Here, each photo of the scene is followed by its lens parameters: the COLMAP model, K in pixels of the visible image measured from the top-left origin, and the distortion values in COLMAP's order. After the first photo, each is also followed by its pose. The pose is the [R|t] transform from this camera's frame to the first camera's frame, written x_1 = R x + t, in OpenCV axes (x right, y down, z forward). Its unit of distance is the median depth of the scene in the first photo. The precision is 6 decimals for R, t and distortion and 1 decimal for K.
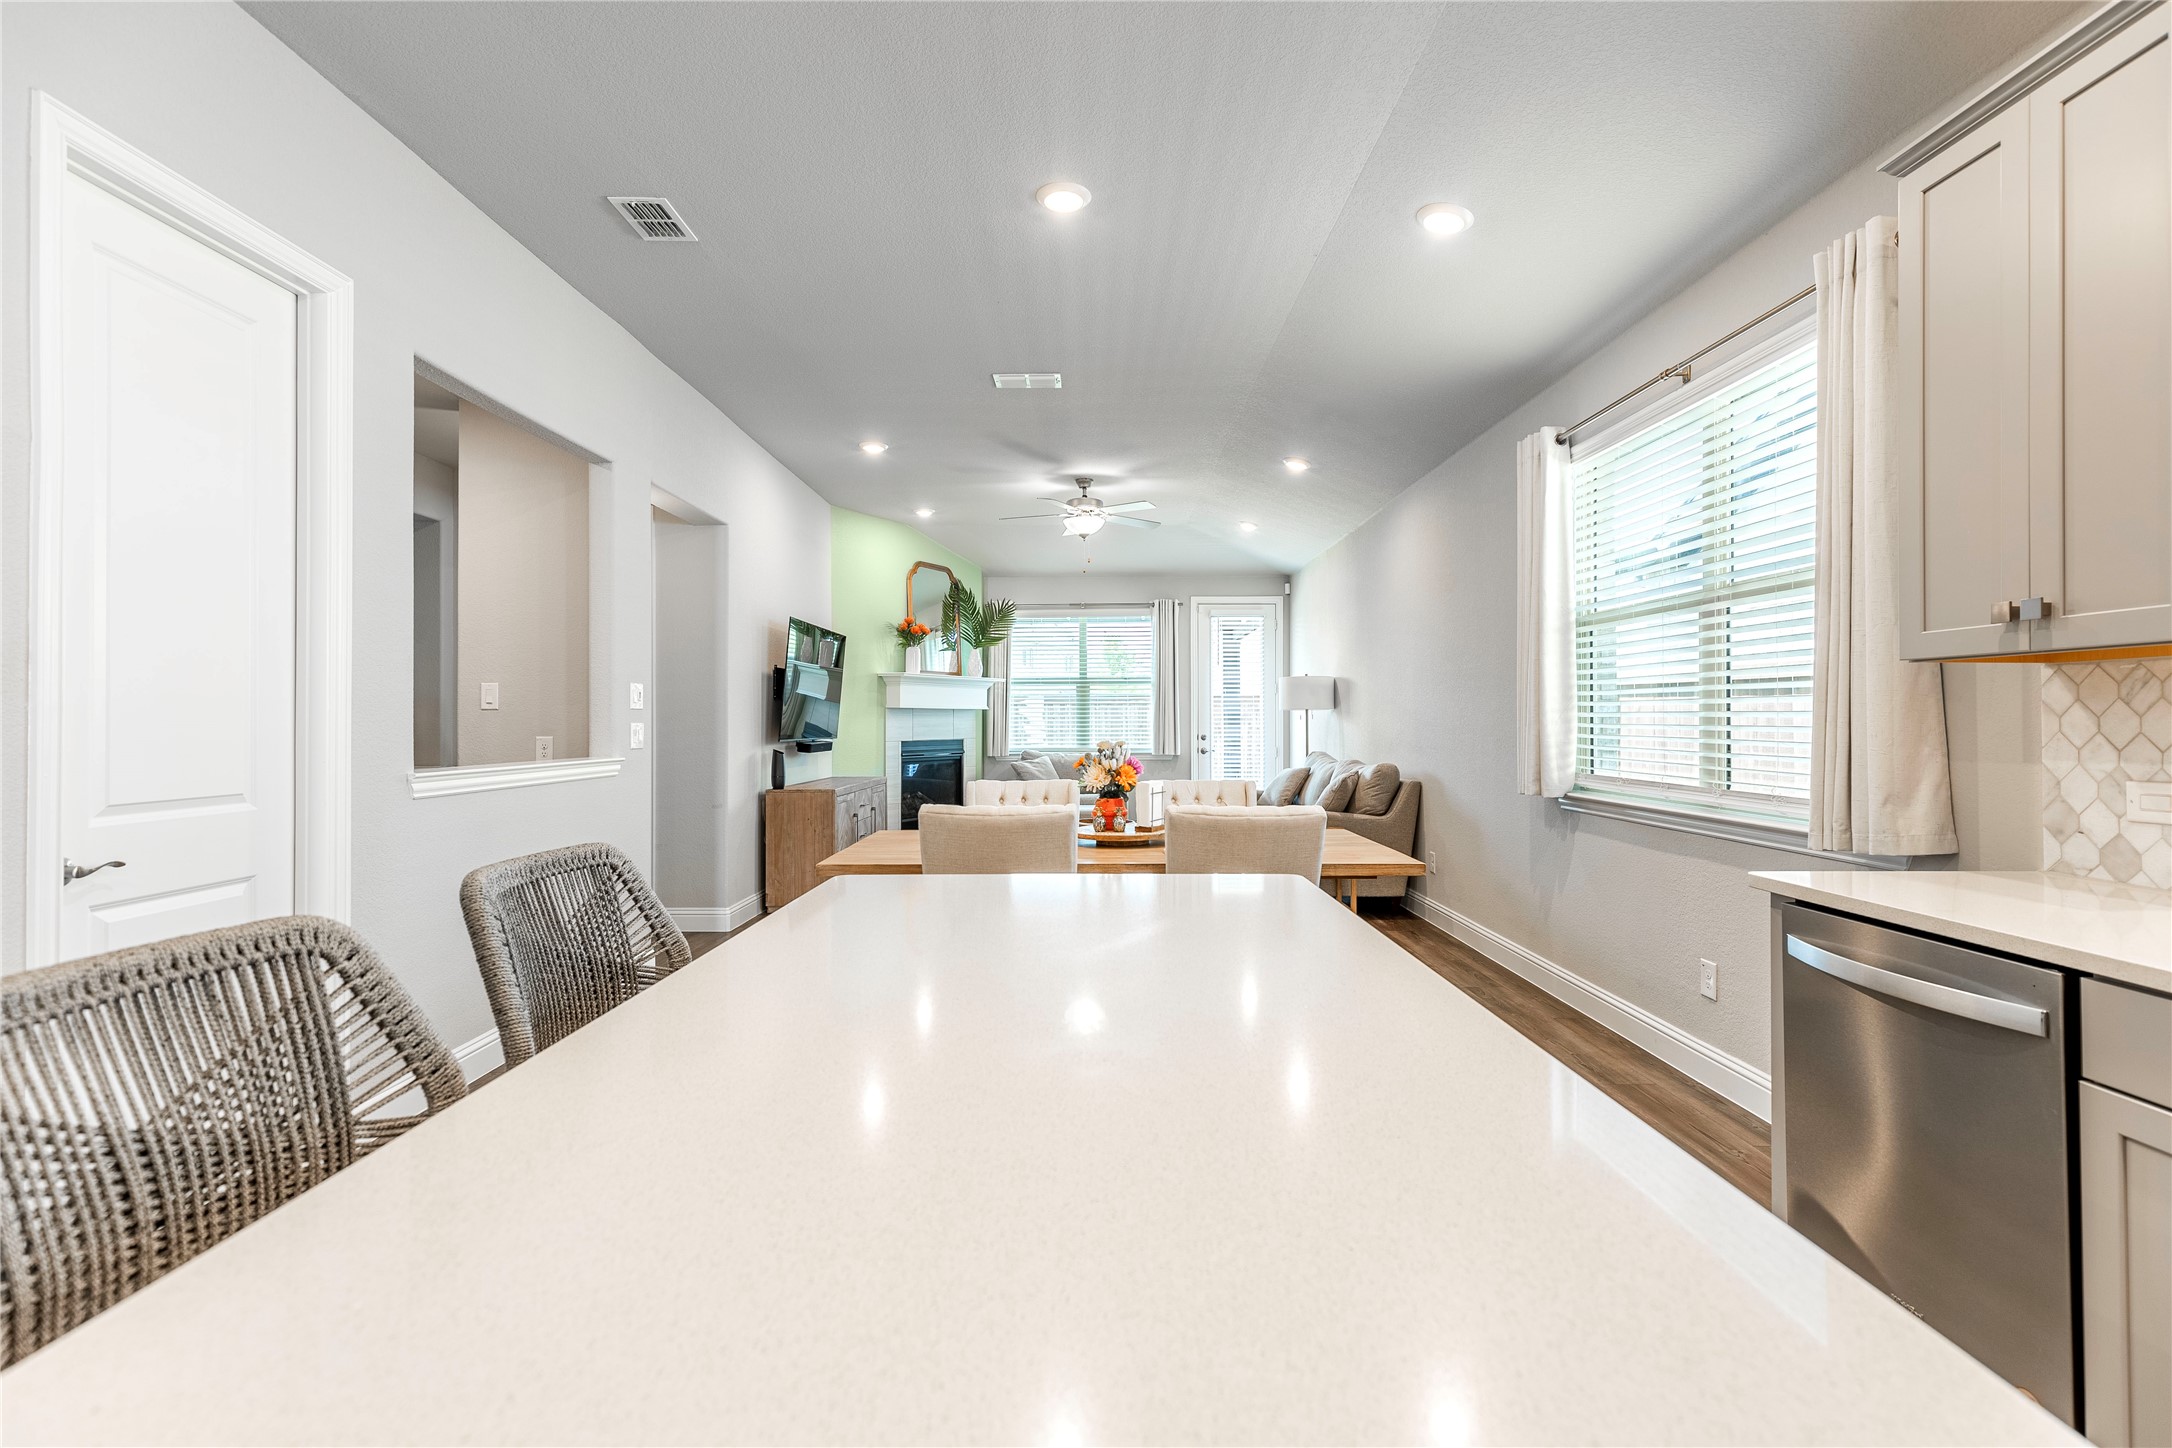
lens RADIAL K [[967.0, 0, 1086.0], [0, 967.0, 724.0], [0, 0, 1]] dist [0.001953, 0.000132]
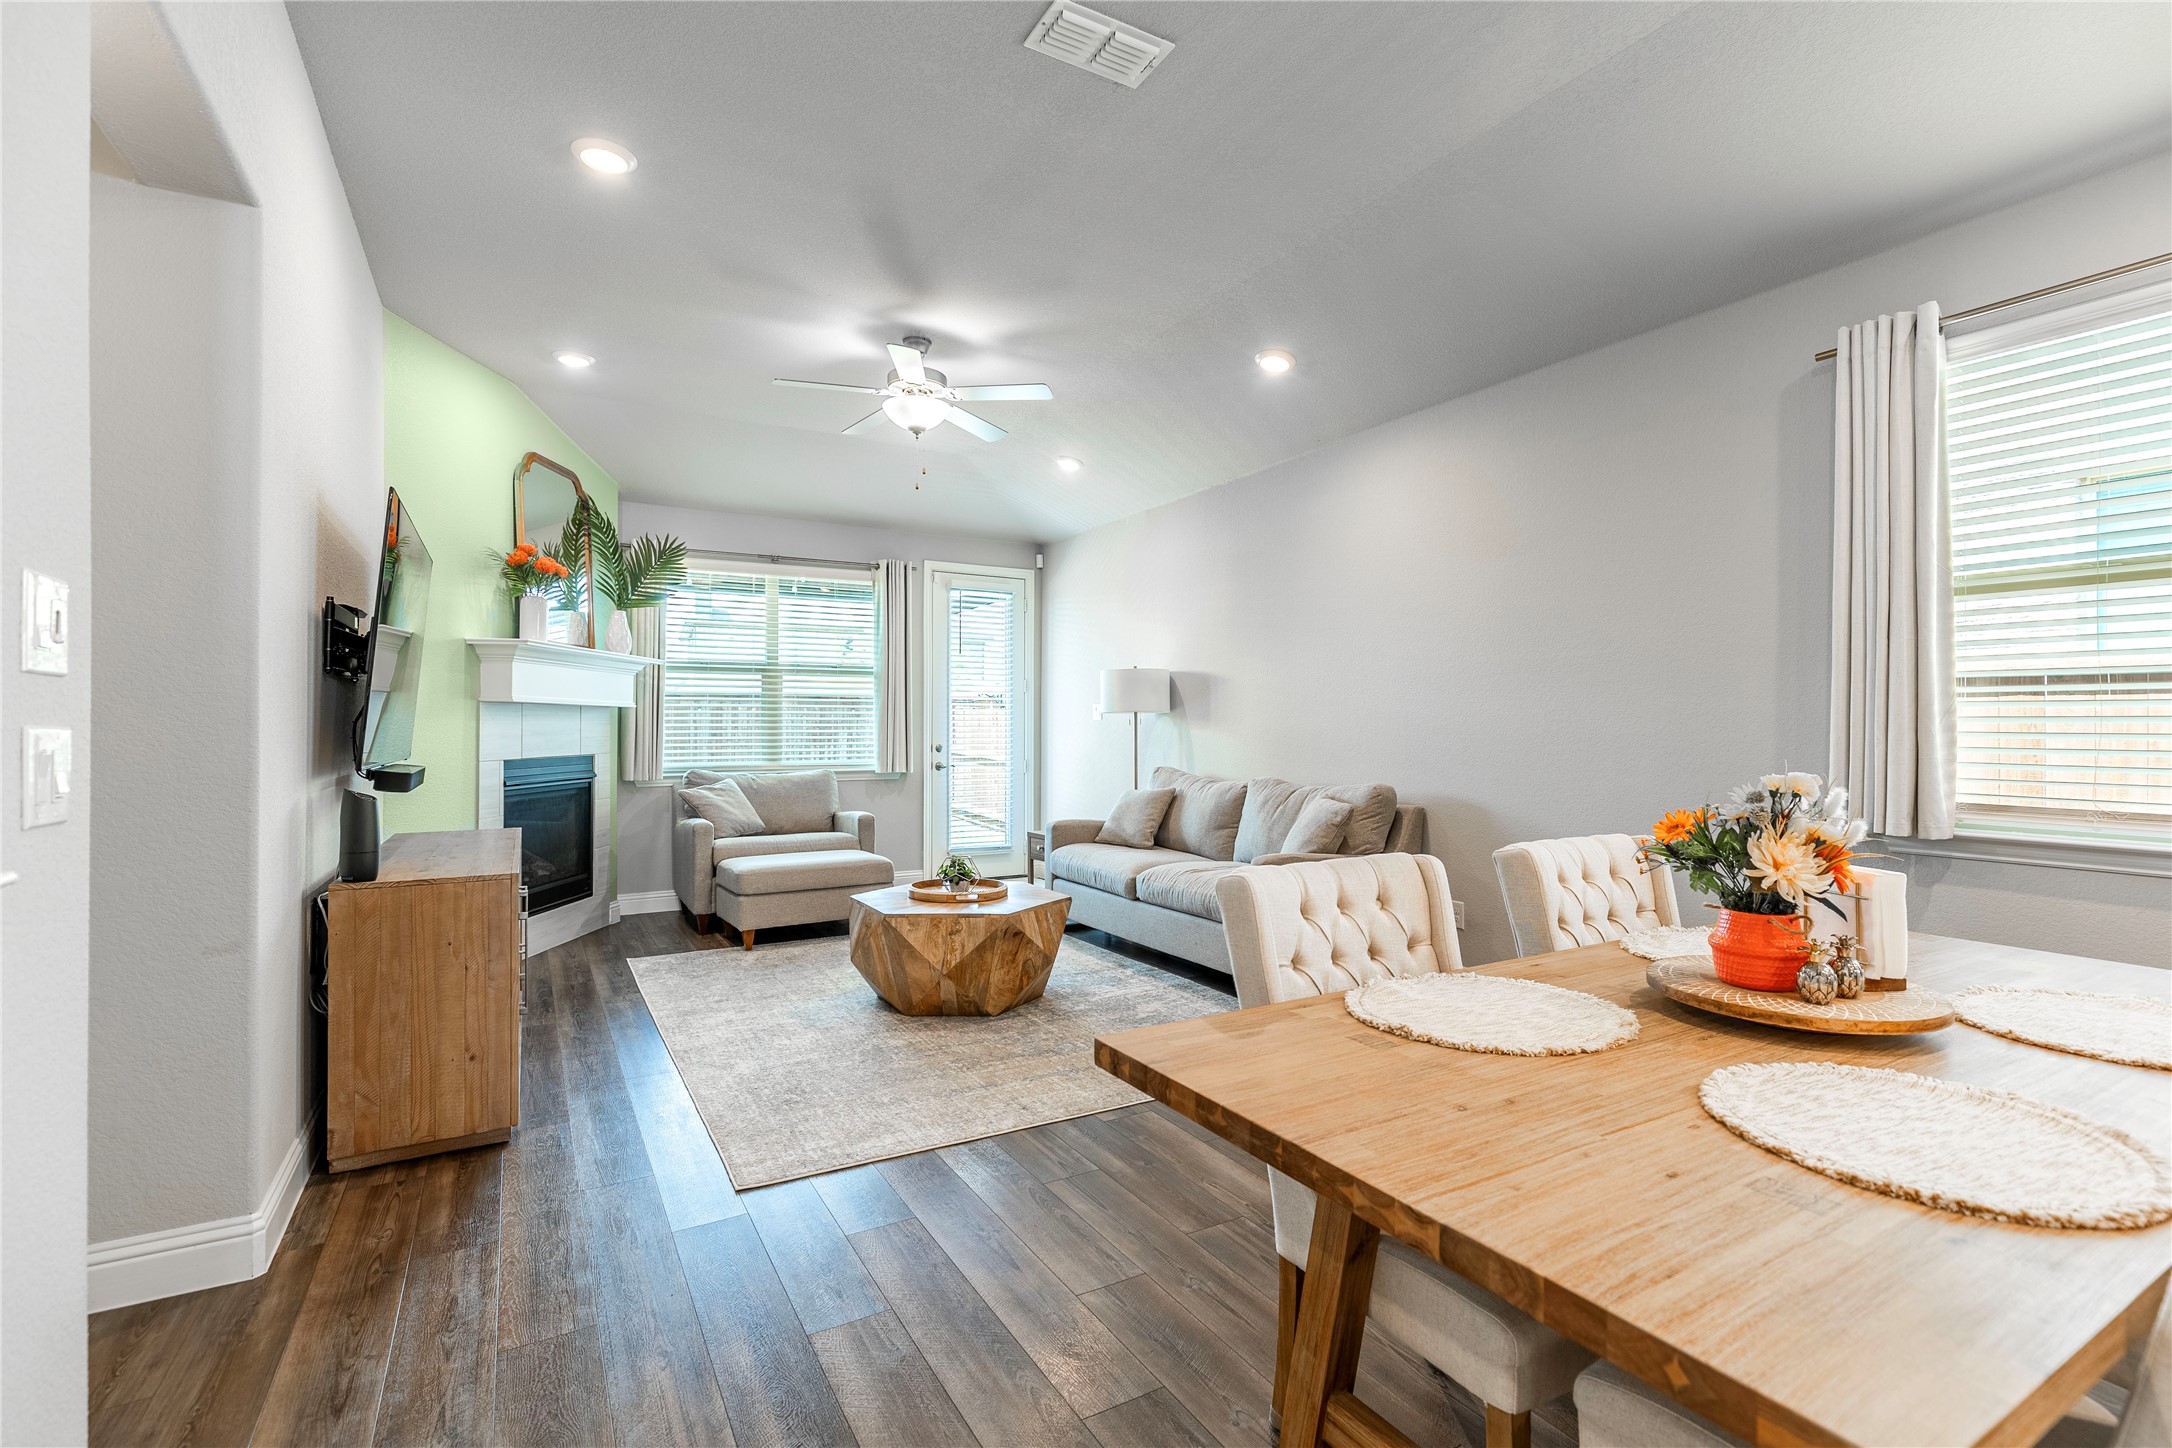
lens RADIAL K [[975.5, 0, 1094.1], [0, 975.5, 730.8], [0, 0, 1]] dist [0.016034, -0.009652]
pose [[0.862968, 0.001288, 0.505258, -0.204135], [-0.001588, 0.999999, 0.000164, -0.000335], [-0.505257, -0.000944, 0.862969, 0.362590]]
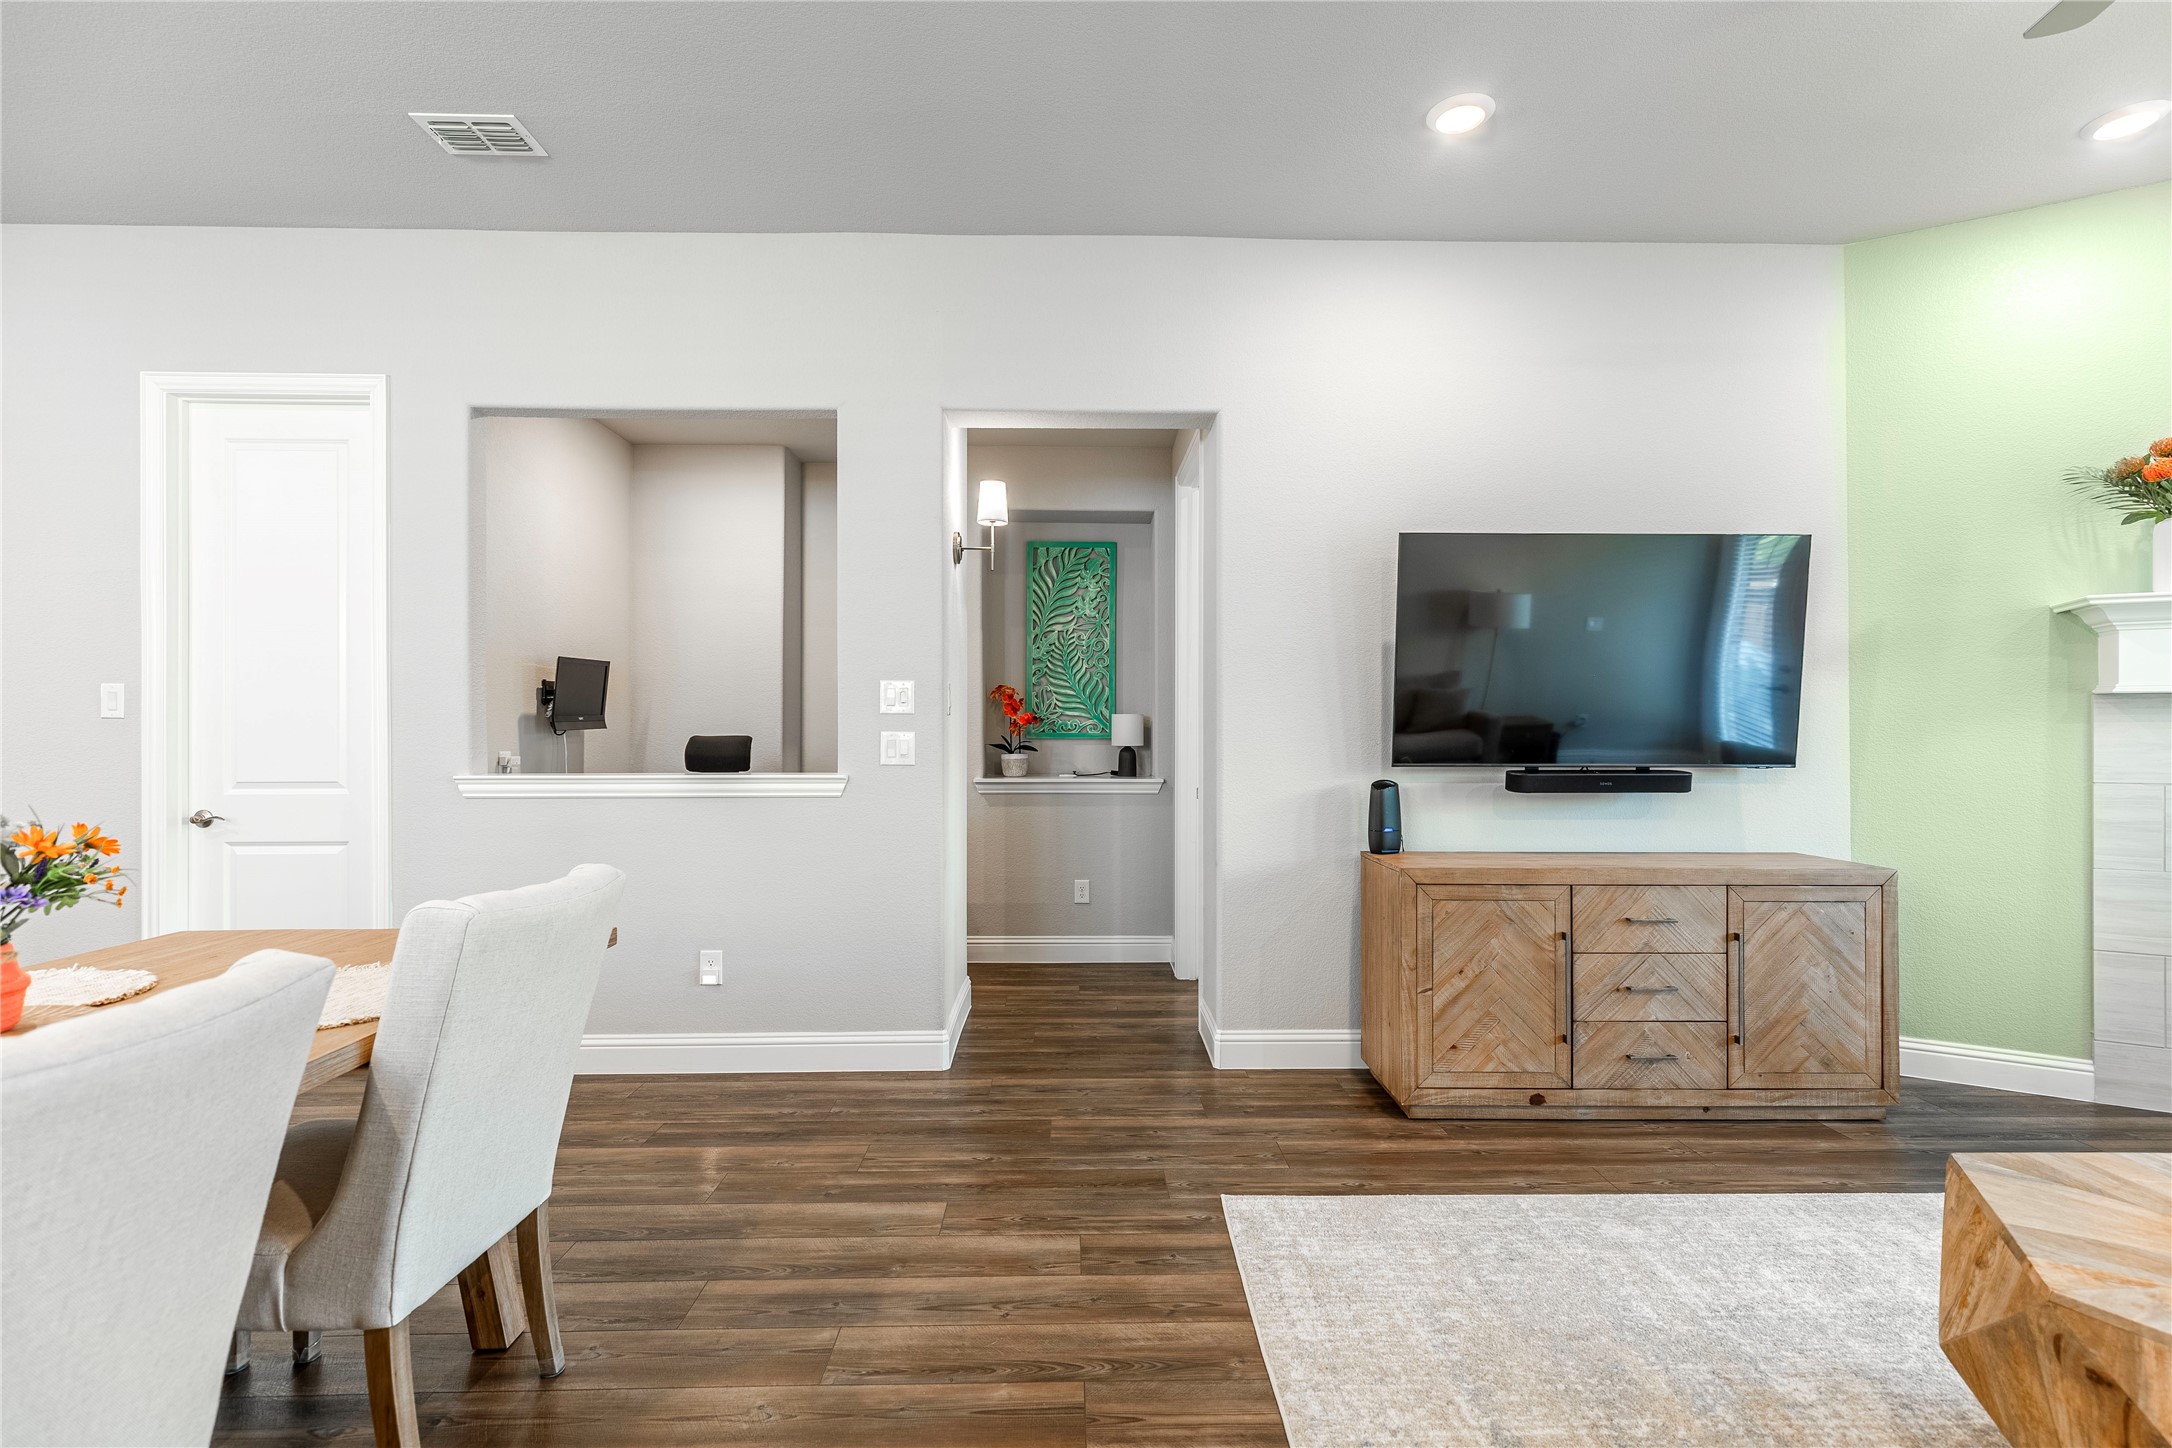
lens RADIAL K [[975.5, 0, 1094.1], [0, 975.5, 730.8], [0, 0, 1]] dist [0.016034, -0.009652]
pose [[0.025238, 0.001209, -0.999681, 0.183030], [-0.002624, 0.999996, 0.001143, -0.001963], [0.999678, 0.002594, 0.025241, 0.654918]]
